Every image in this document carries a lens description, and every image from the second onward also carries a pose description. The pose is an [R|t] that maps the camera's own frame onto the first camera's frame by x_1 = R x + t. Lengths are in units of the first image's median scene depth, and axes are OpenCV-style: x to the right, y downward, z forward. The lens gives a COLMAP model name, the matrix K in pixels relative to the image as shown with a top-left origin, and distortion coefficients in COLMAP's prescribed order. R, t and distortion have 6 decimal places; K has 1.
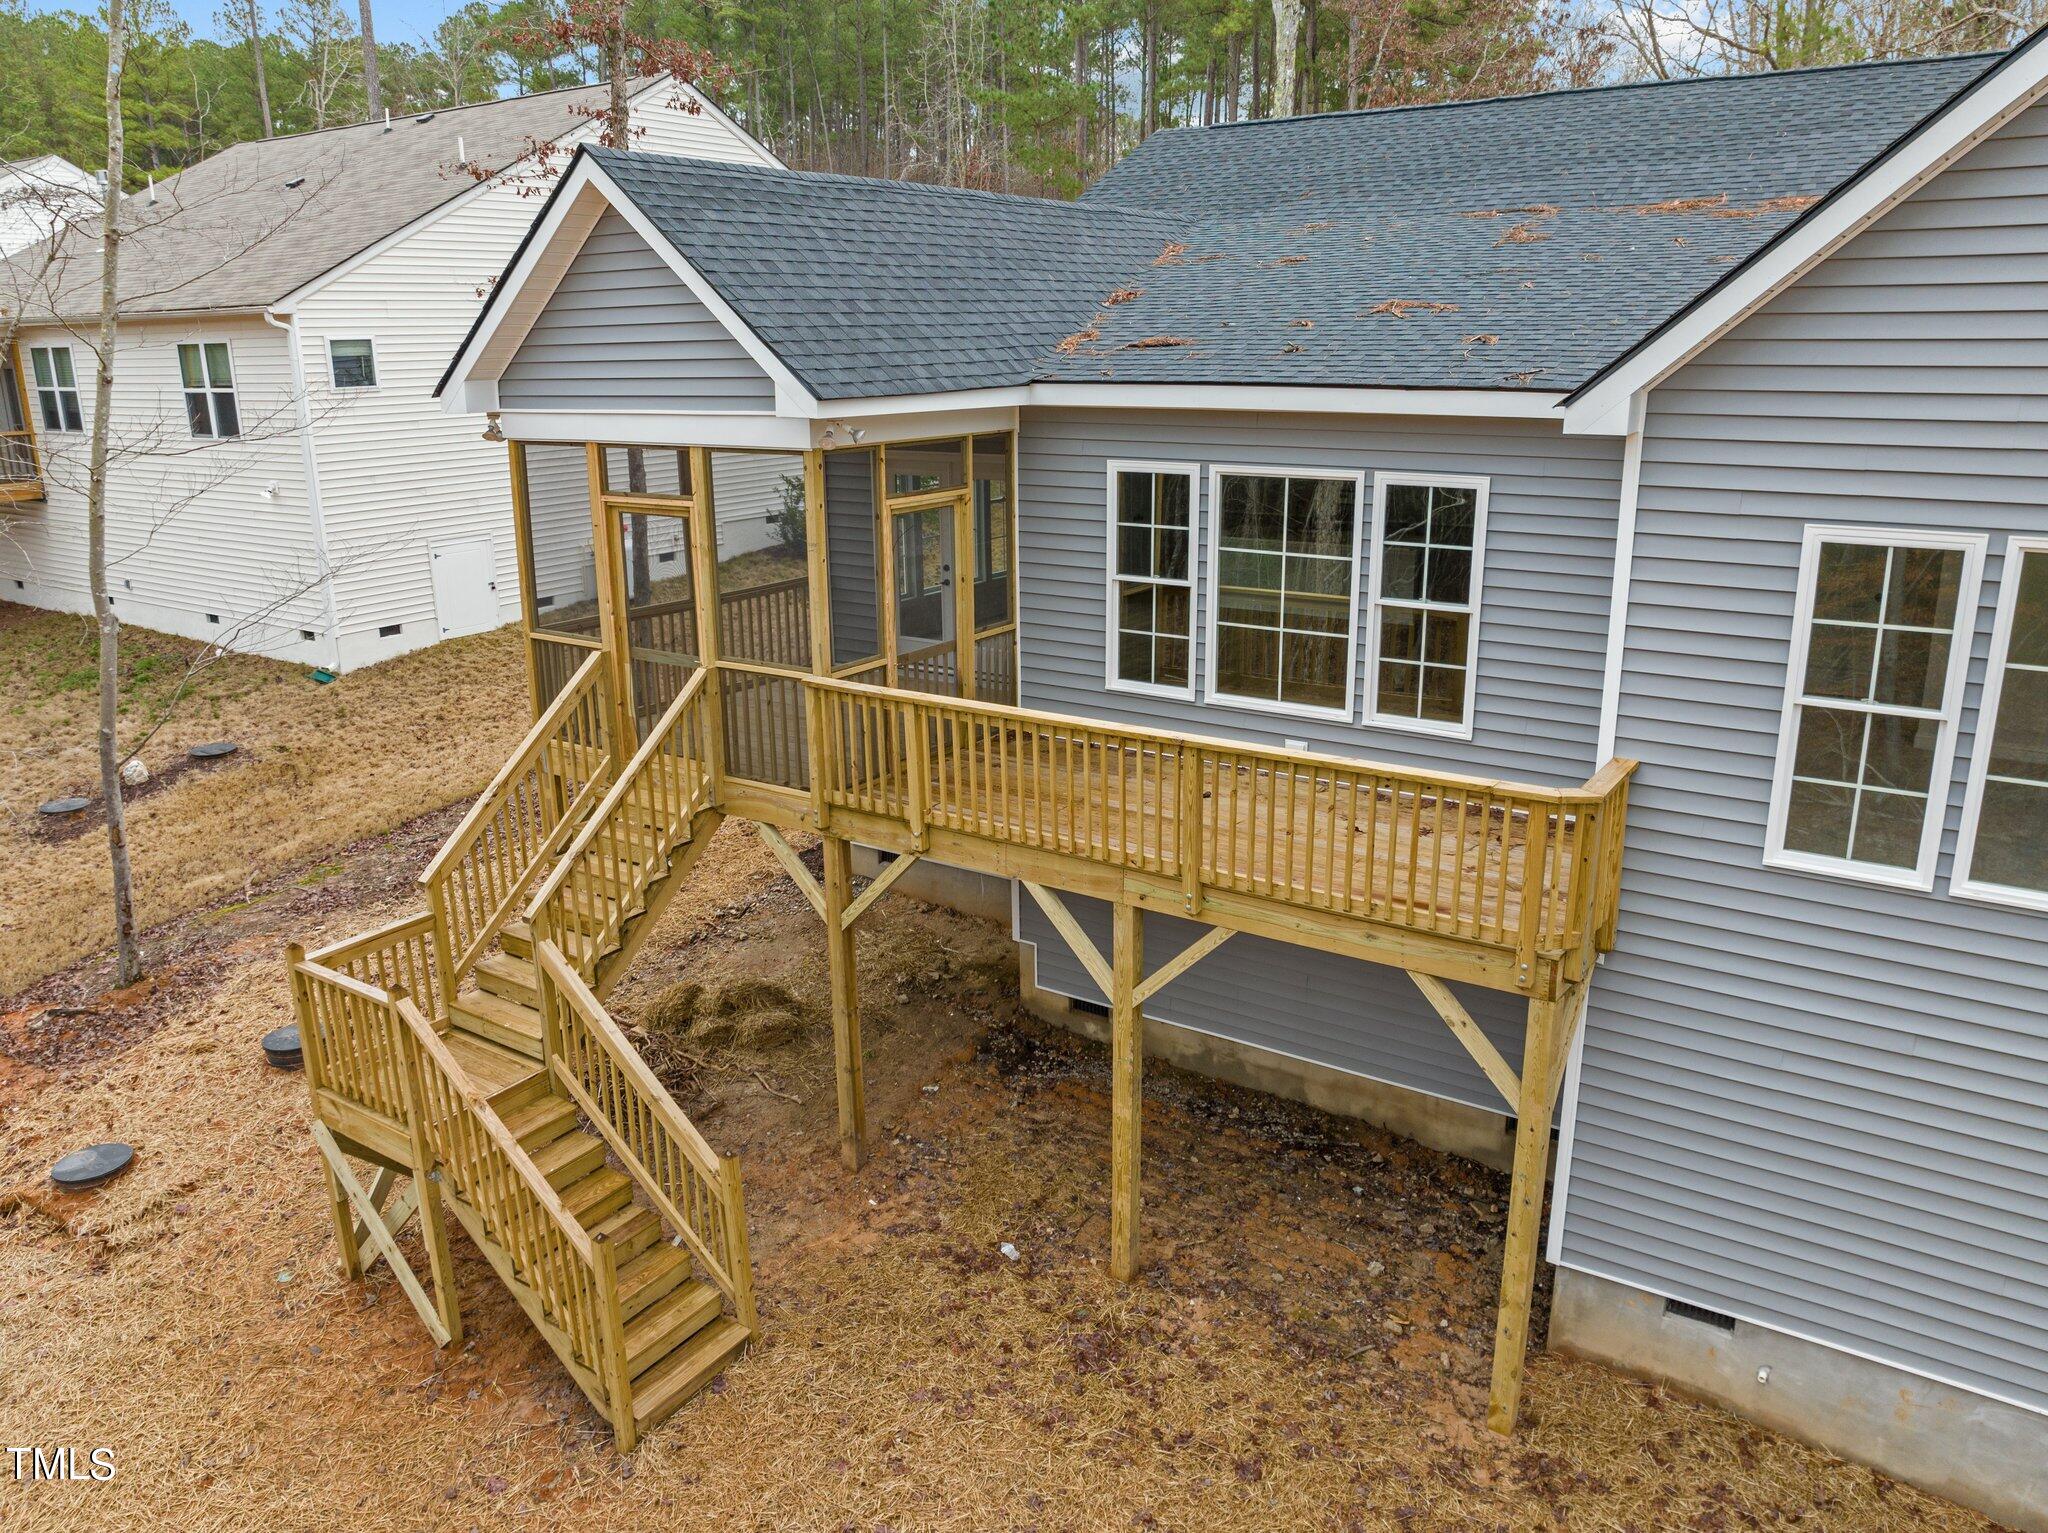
lens RADIAL K [[1465.6, 0, 1033.2], [0, 1465.6, 752.6], [0, 0, 1]] dist [-0.043863, 0.011556]
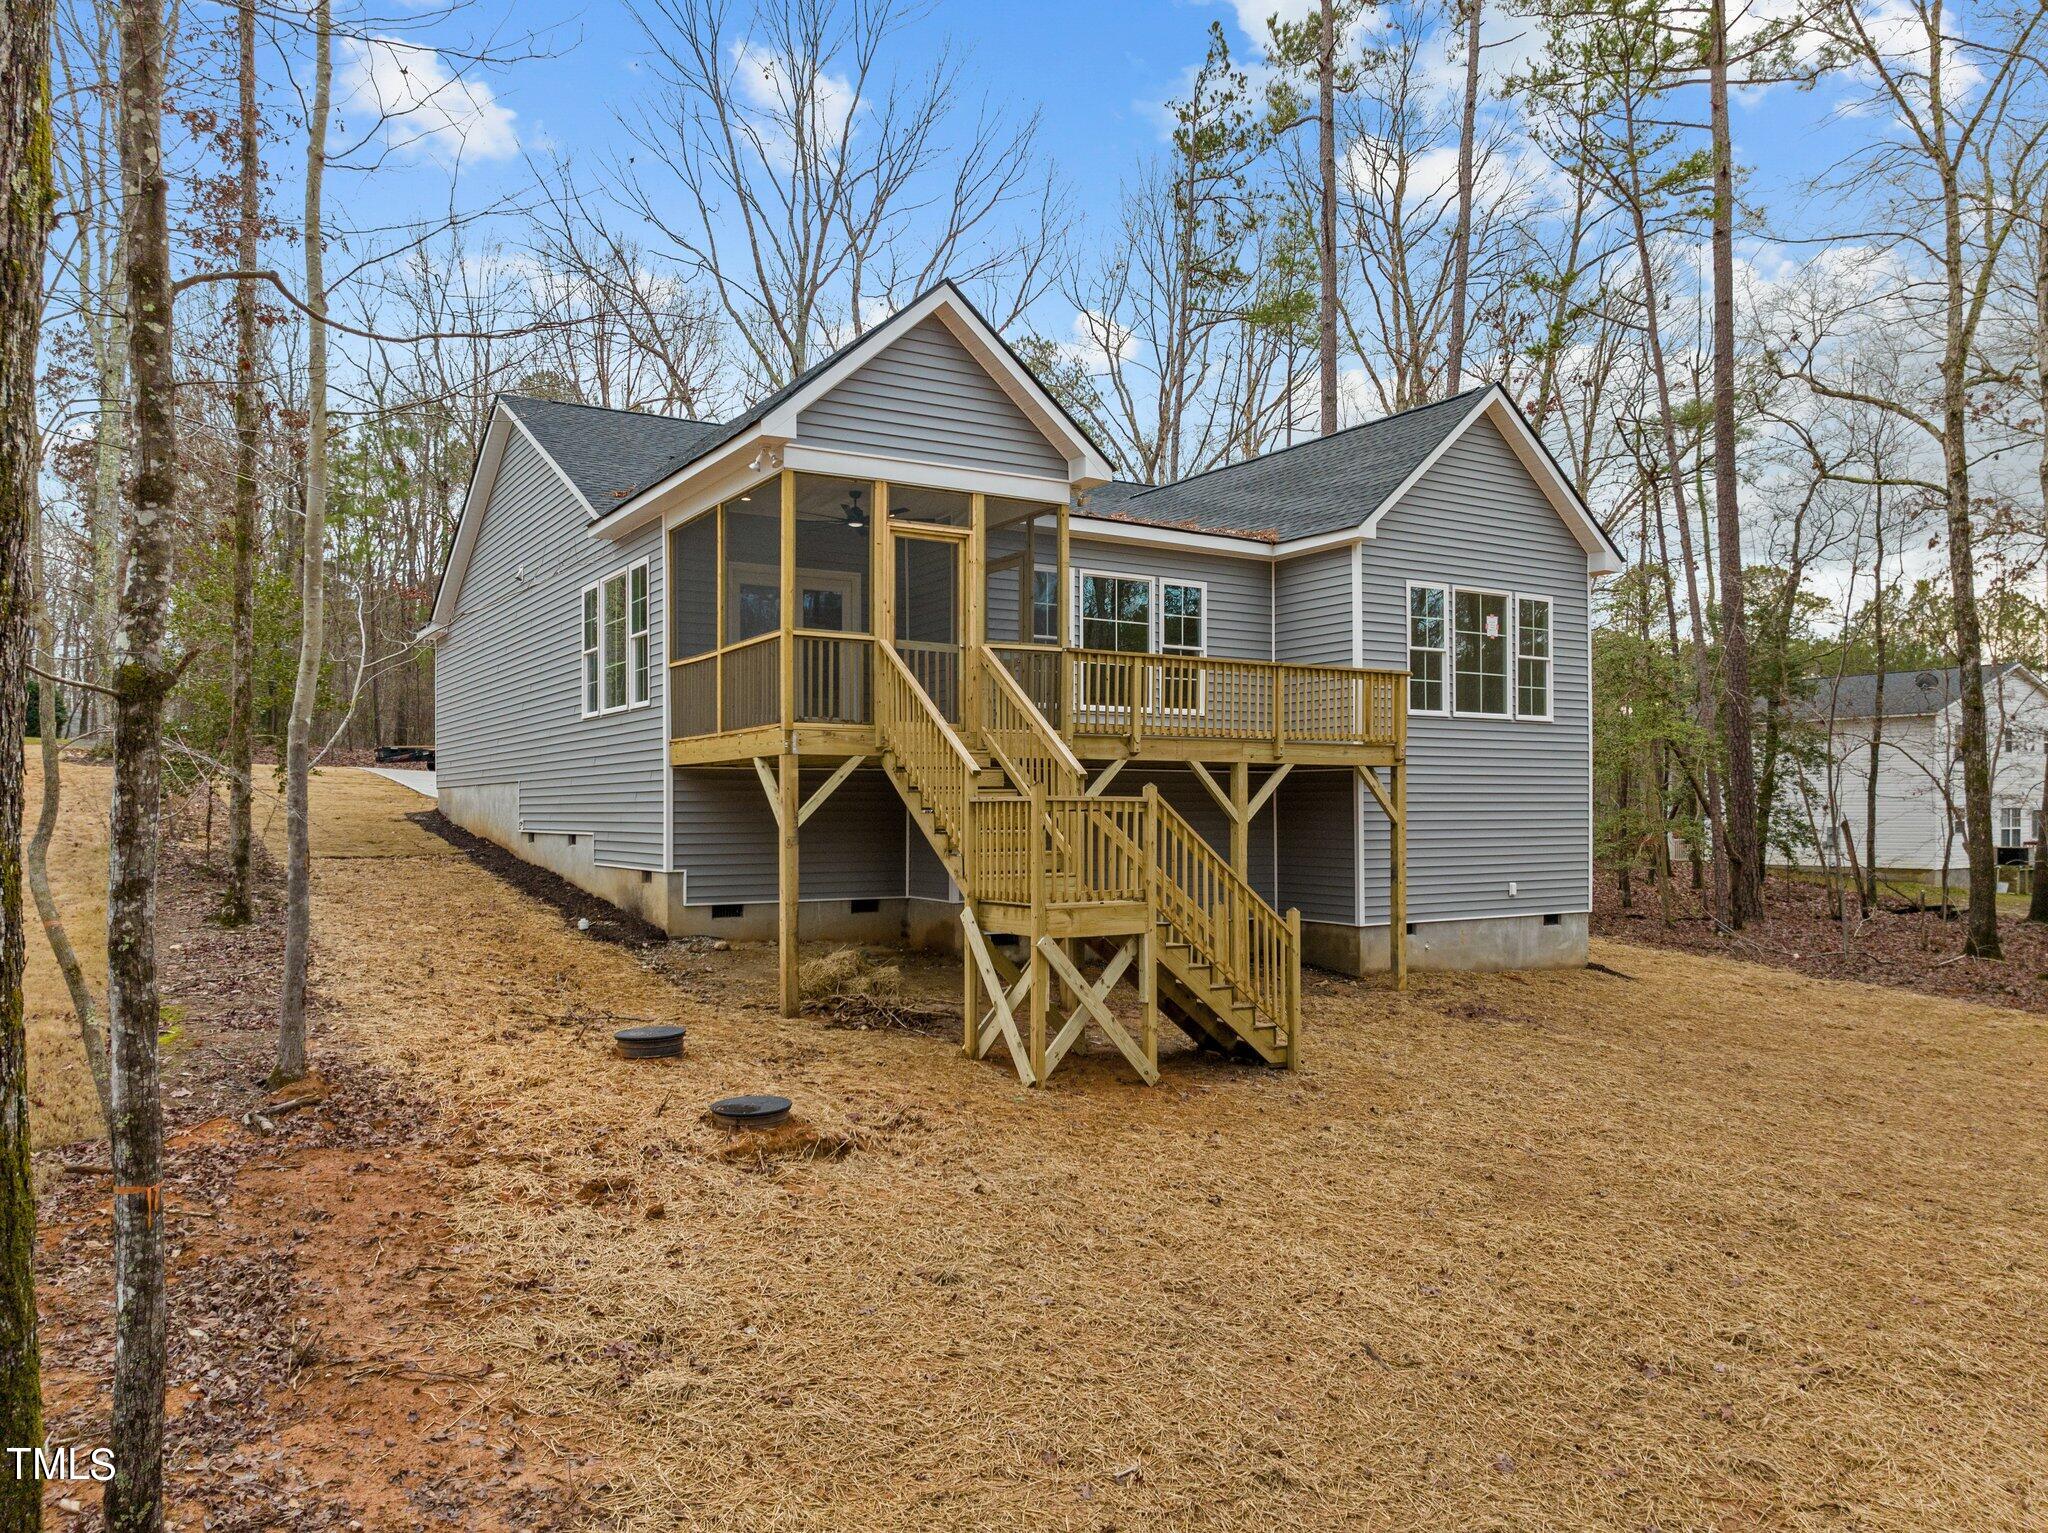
lens RADIAL K [[1439.3, 0, 1017.3], [0, 1439.3, 803.5], [0, 0, 1]] dist [-0.023797, -0.007734]
pose [[0.418207, 0.013353, 0.908254, -1.565938], [0.242838, 0.961855, -0.125956, 0.287186], [-0.875290, 0.273234, 0.399012, 0.496319]]
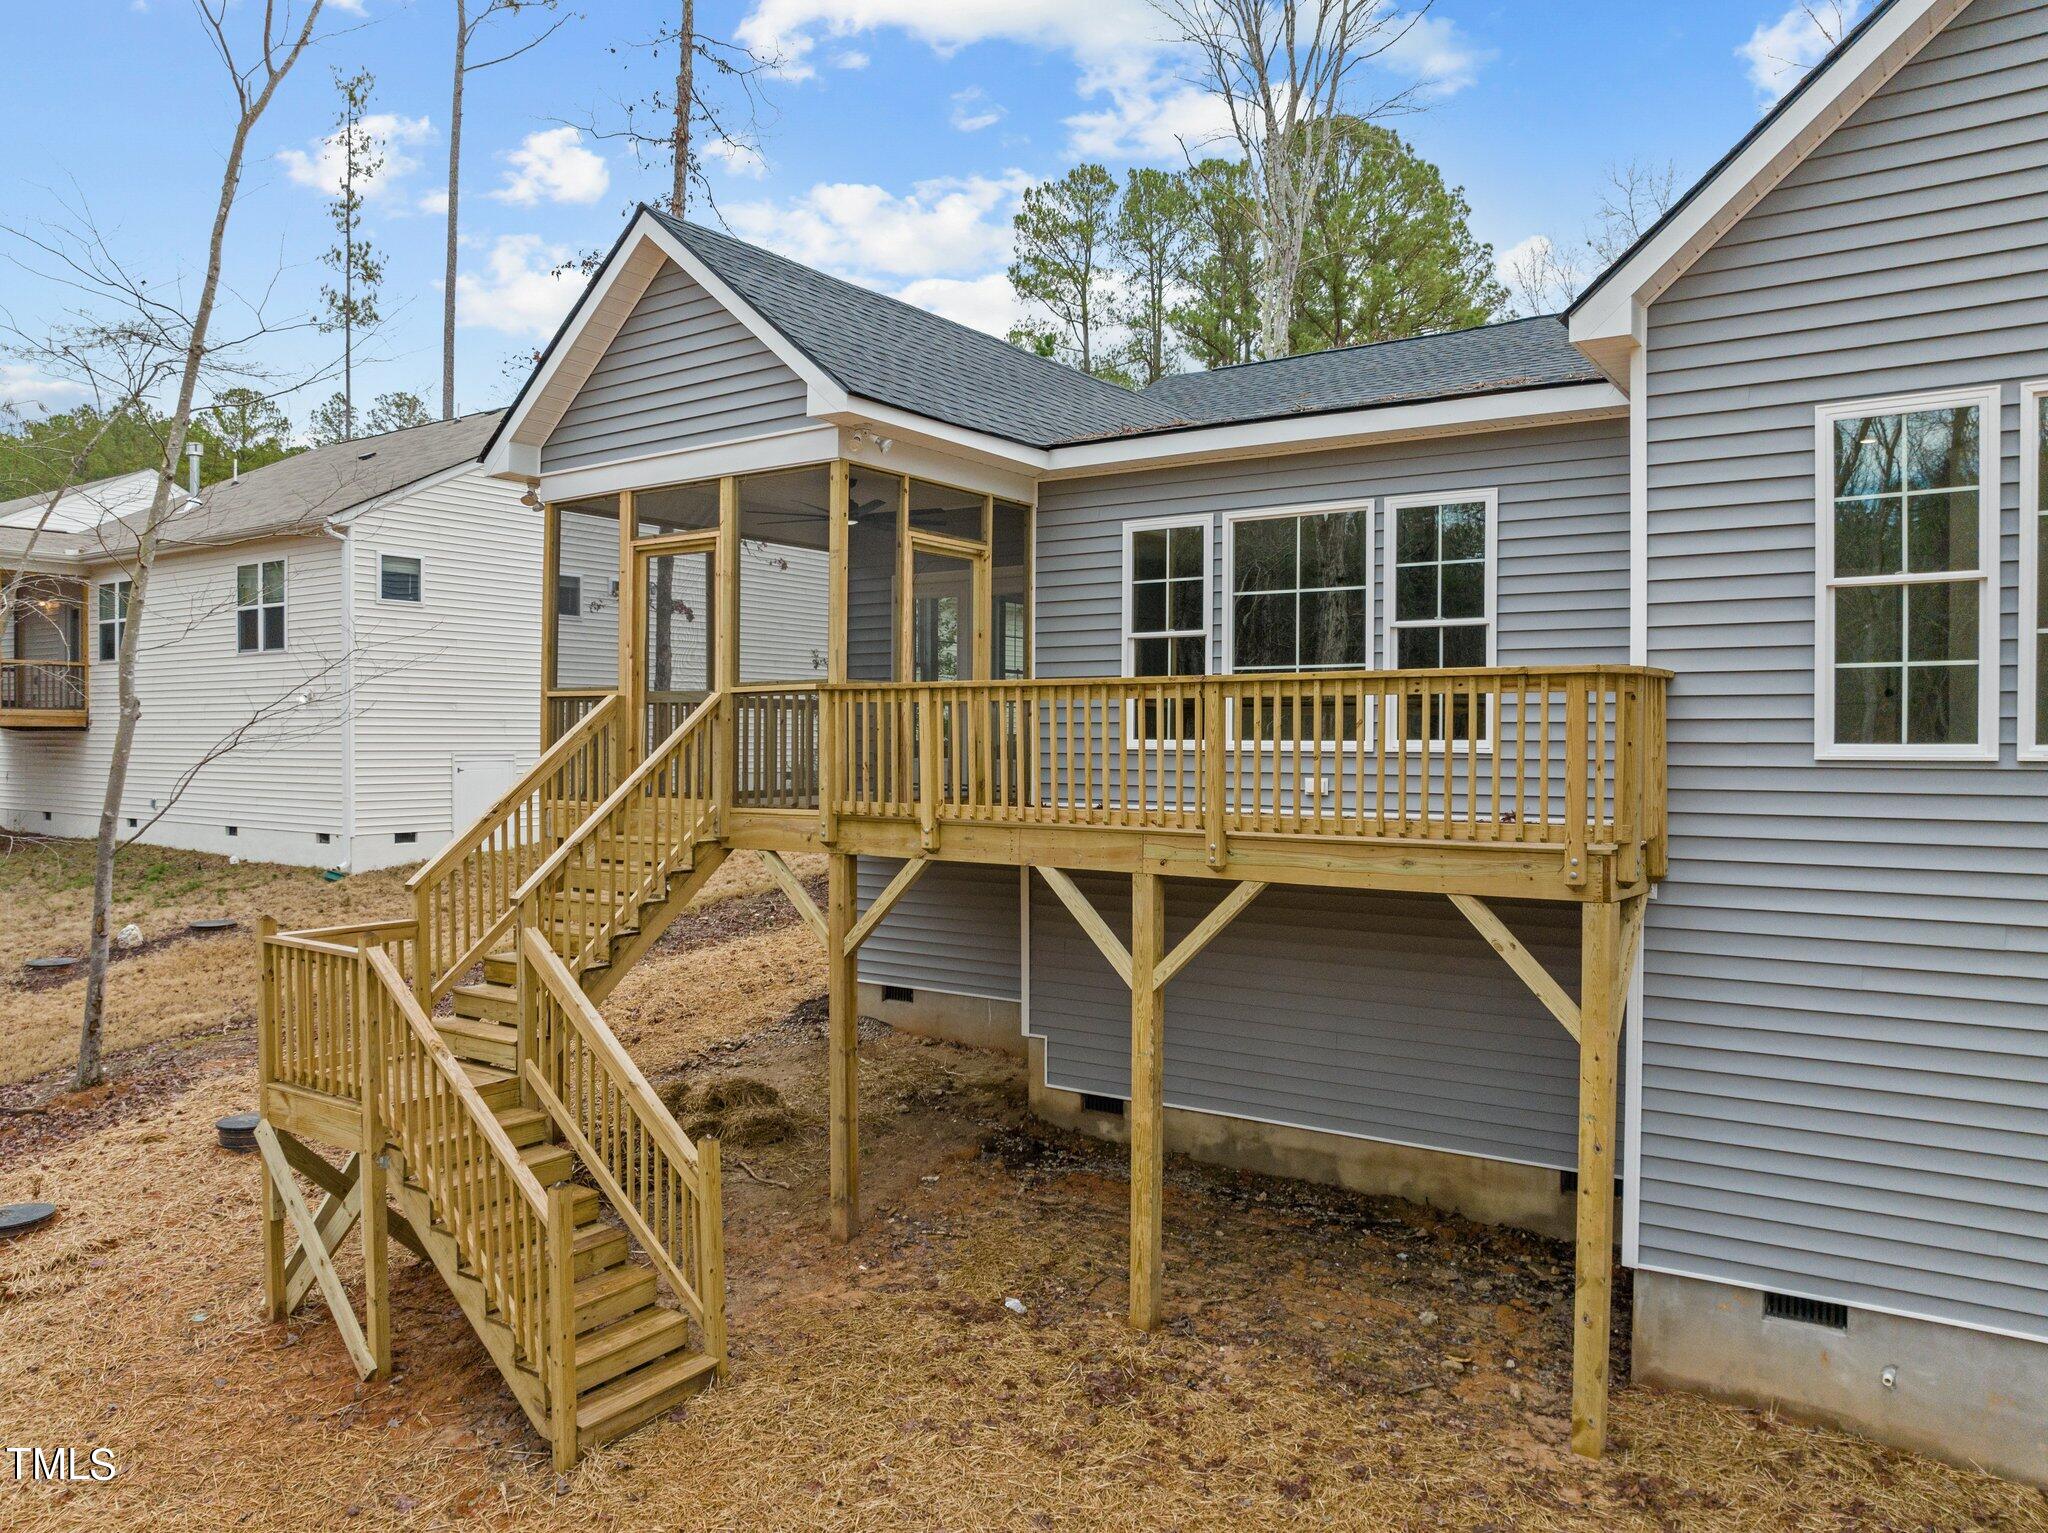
lens RADIAL K [[1436.0, 0, 1032.3], [0, 1436.0, 758.1], [0, 0, 1]] dist [-0.051393, 0.024993]
pose [[0.999876, 0.014447, -0.006210, -0.005077], [-0.015562, 0.965814, -0.258768, 0.250960], [0.002259, 0.258833, 0.965920, 0.074910]]
